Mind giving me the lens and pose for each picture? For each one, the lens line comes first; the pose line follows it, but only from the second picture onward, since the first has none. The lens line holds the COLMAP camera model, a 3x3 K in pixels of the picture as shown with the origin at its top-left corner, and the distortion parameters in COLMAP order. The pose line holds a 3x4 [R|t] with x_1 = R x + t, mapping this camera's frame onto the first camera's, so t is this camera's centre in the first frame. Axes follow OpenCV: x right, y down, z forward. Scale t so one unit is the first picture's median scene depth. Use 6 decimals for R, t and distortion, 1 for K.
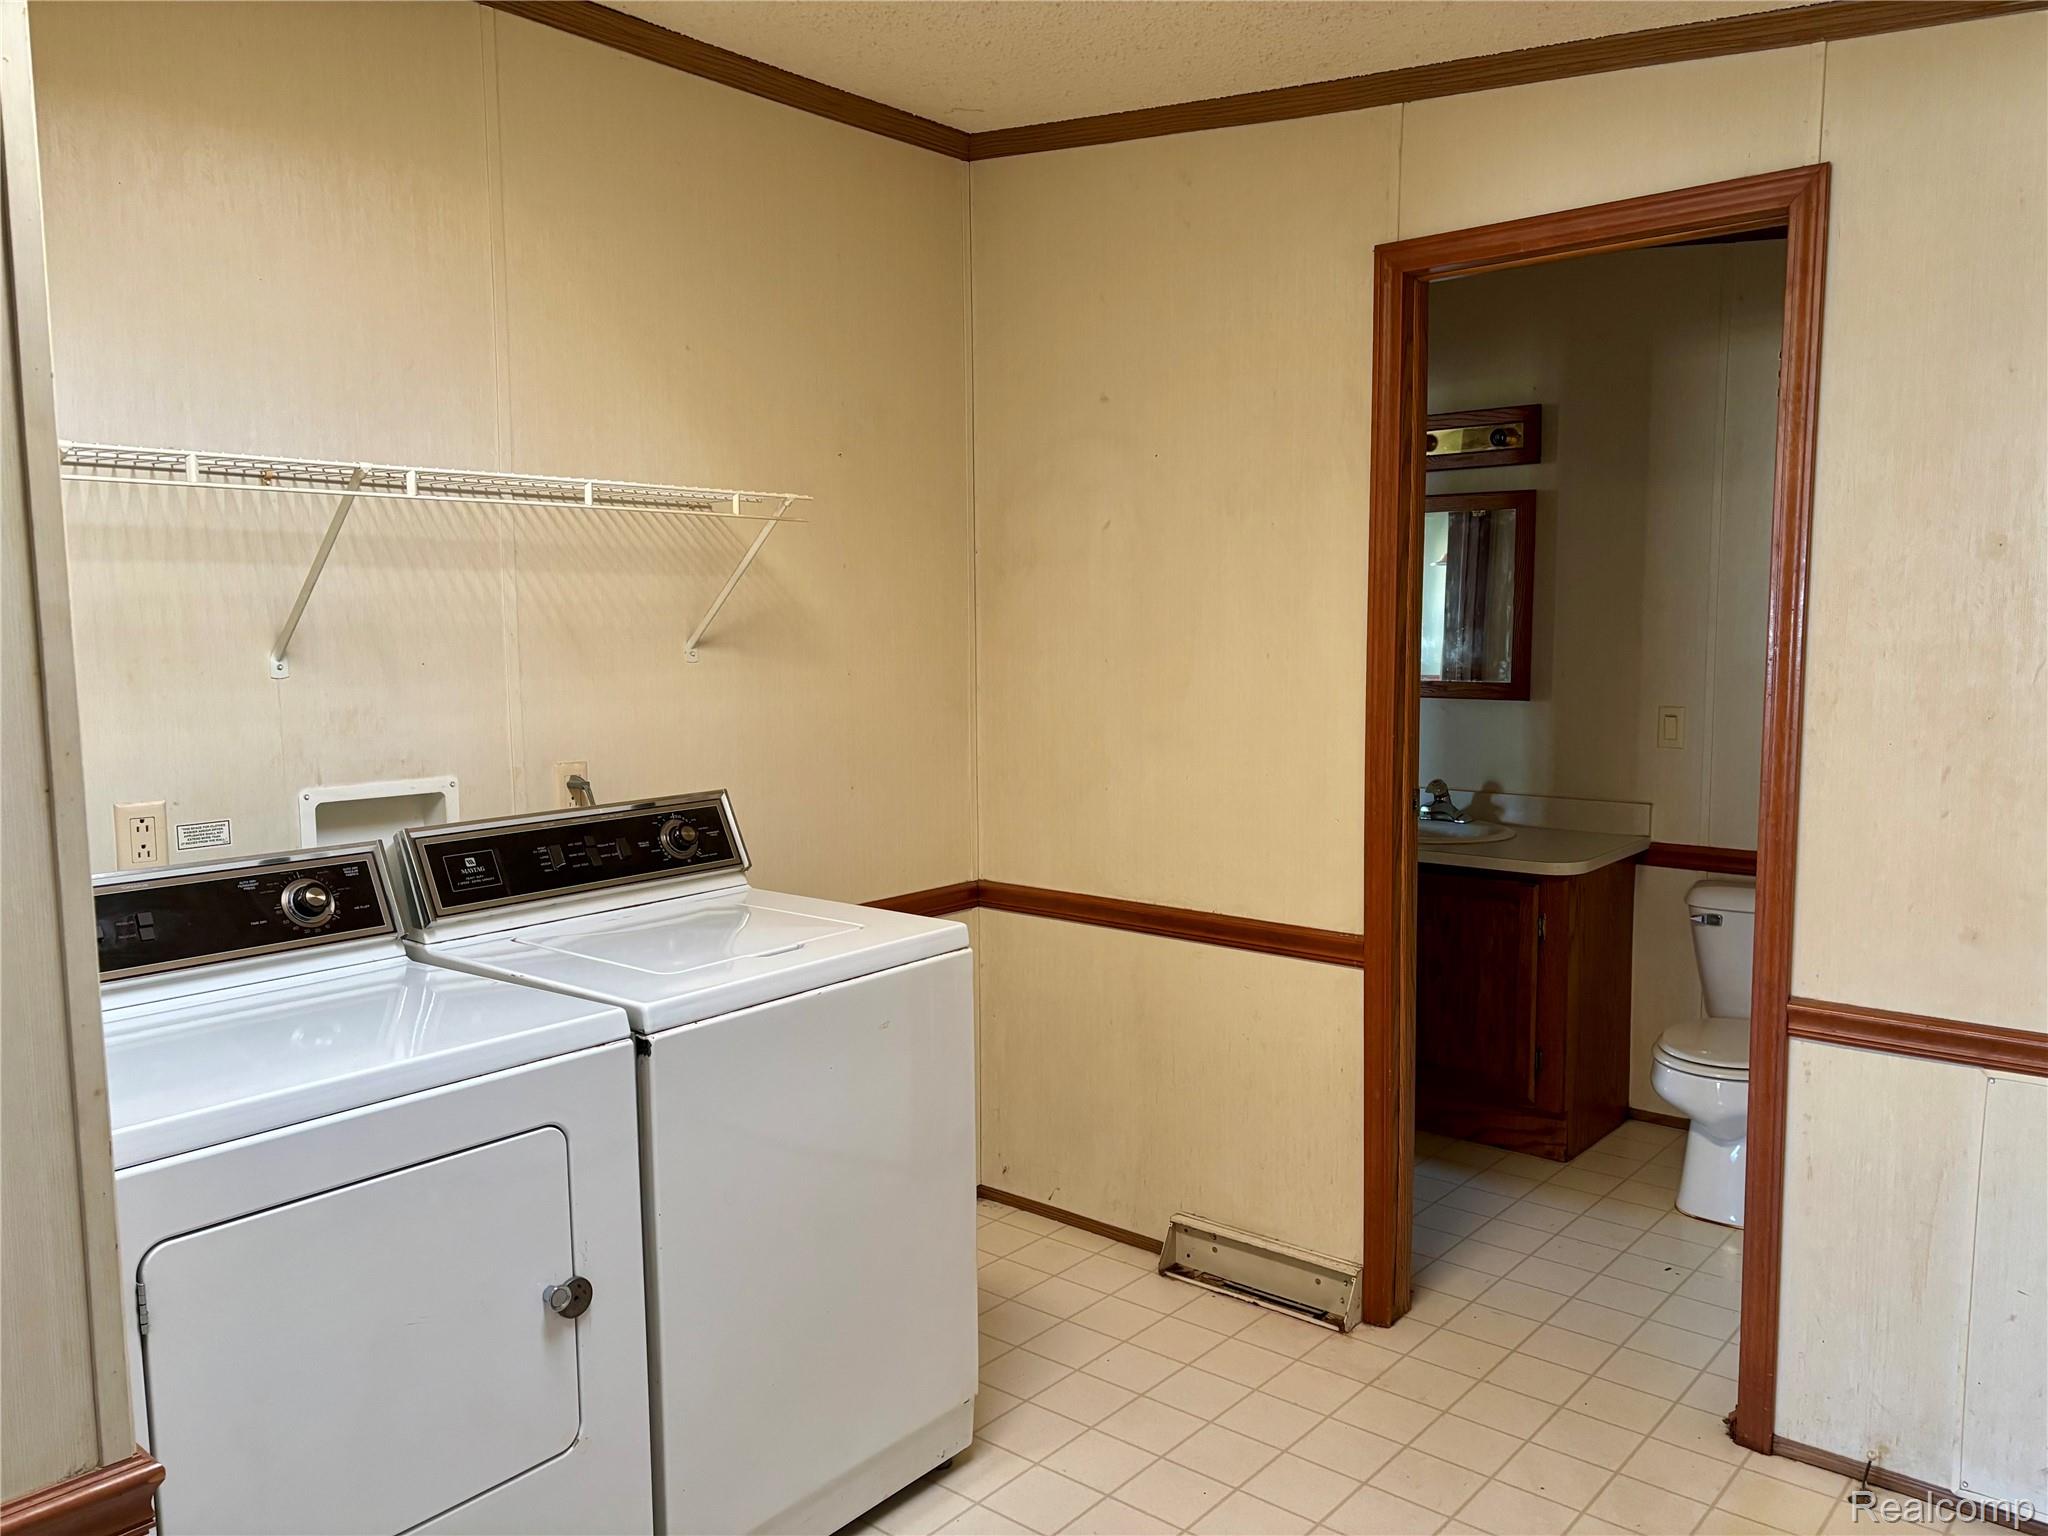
lens RADIAL K [[1540.7, 0, 1024.2], [0, 1540.7, 770.5], [0, 0, 1]] dist [-0.000311, -0.005517]
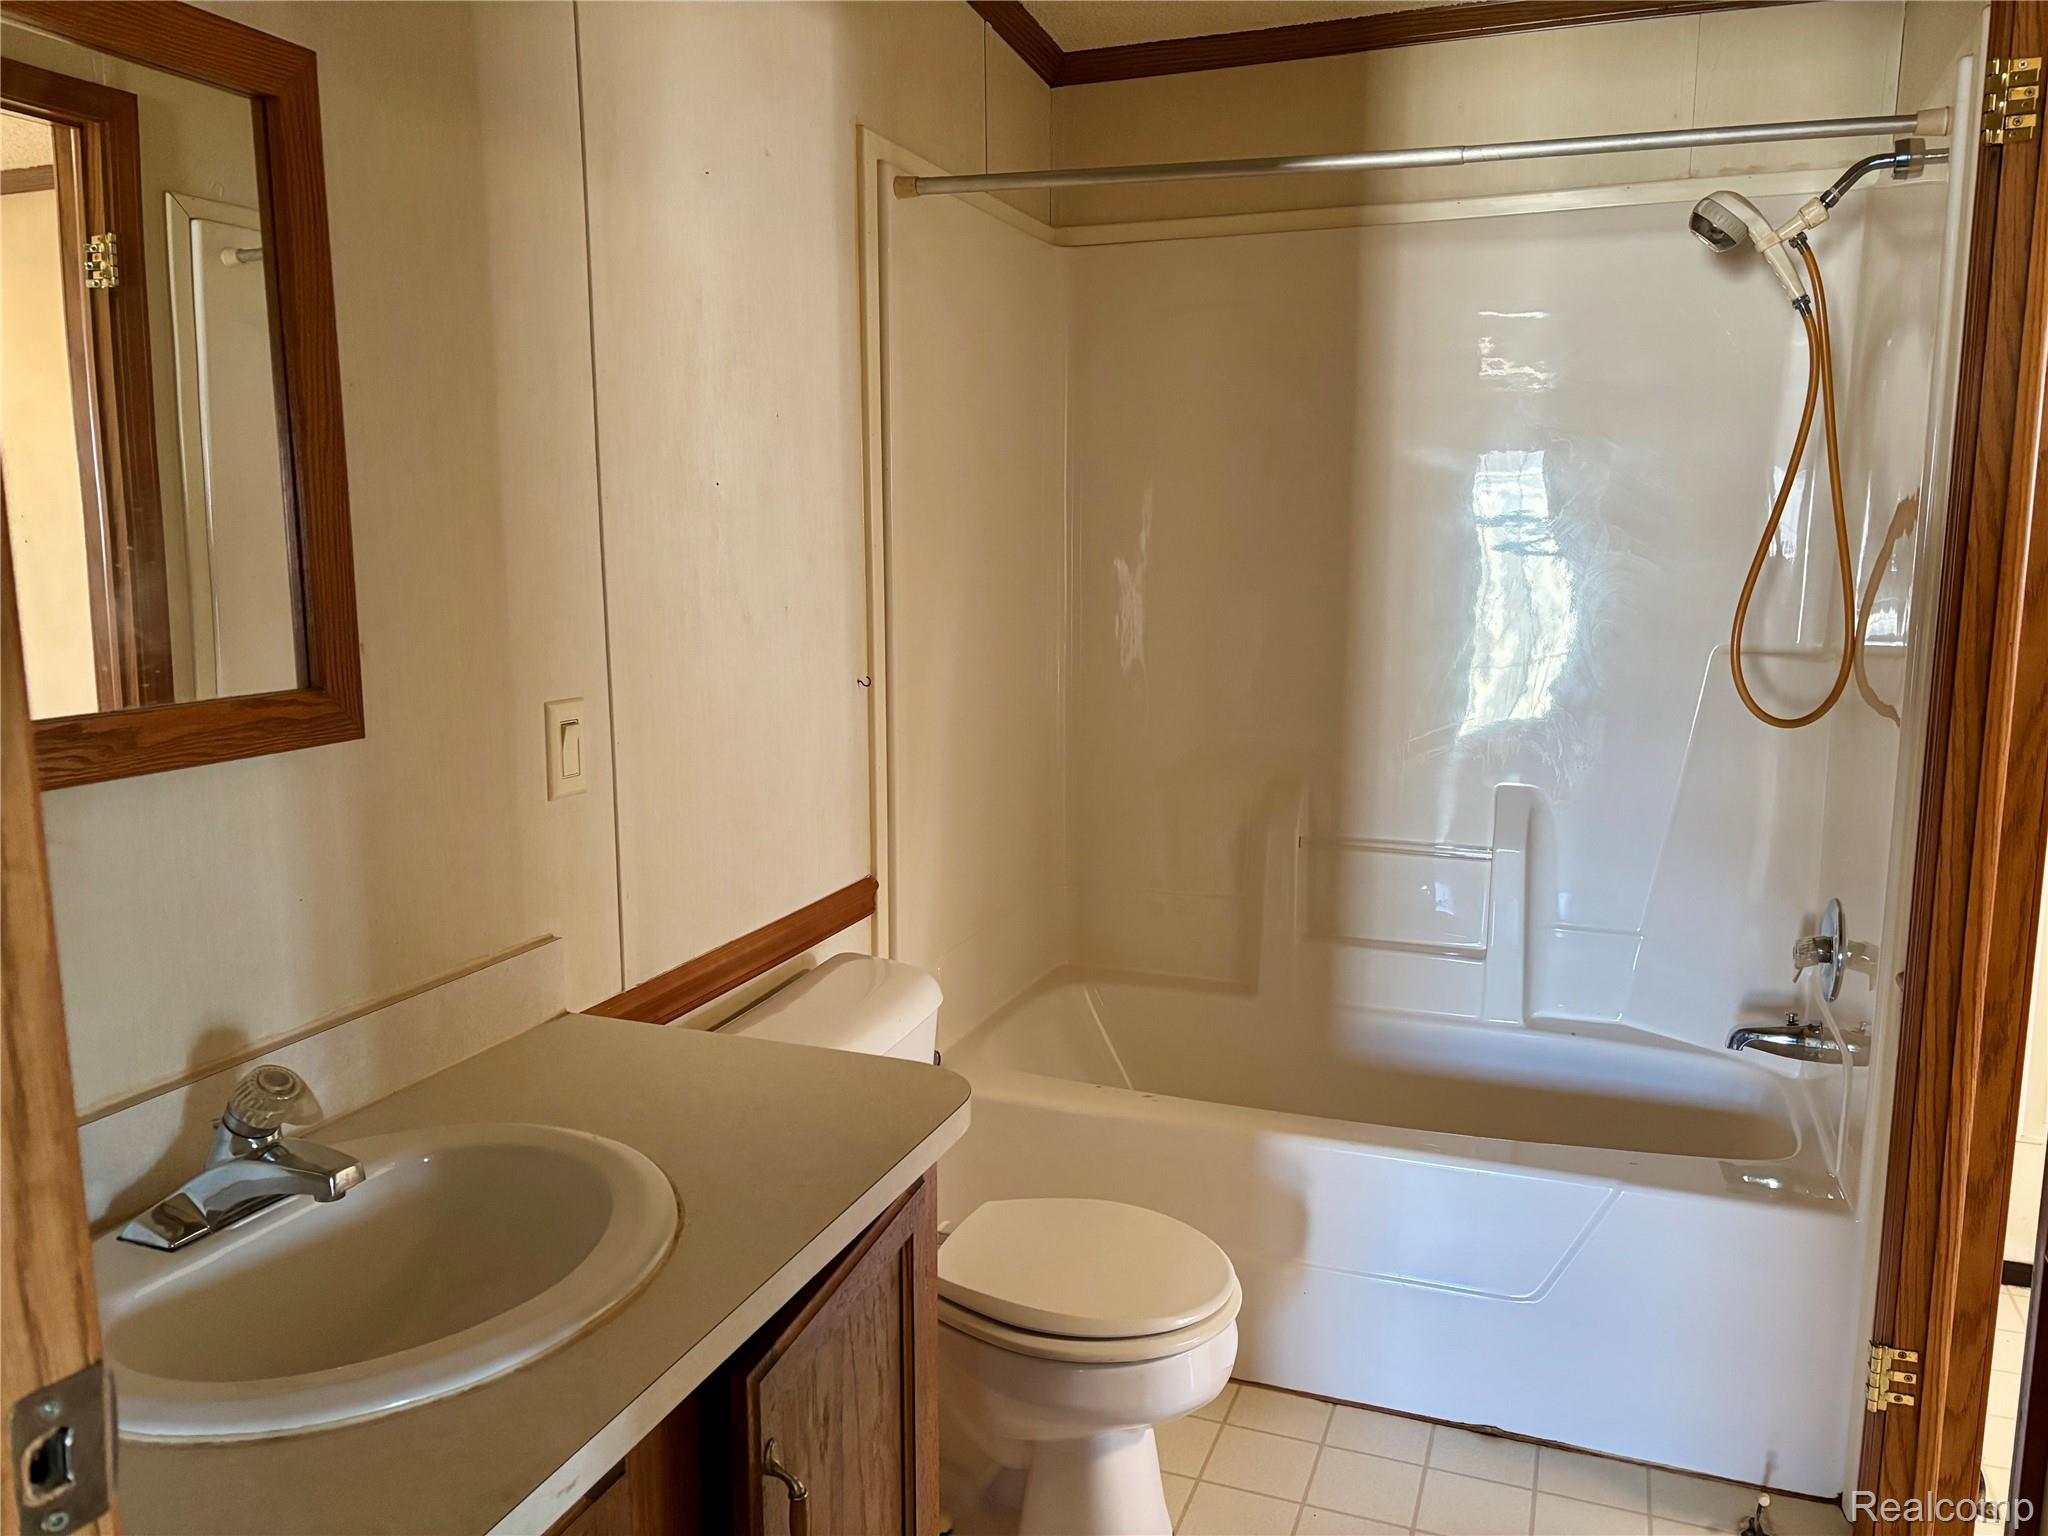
lens RADIAL K [[1540.7, 0, 1023.7], [0, 1540.7, 762.9], [0, 0, 1]] dist [-0.000311, -0.005517]
pose [[-0.336982, -0.130453, 0.932430, -0.020707], [0.105214, 0.978933, 0.174984, -0.081062], [-0.935614, 0.157071, -0.316158, 0.961361]]
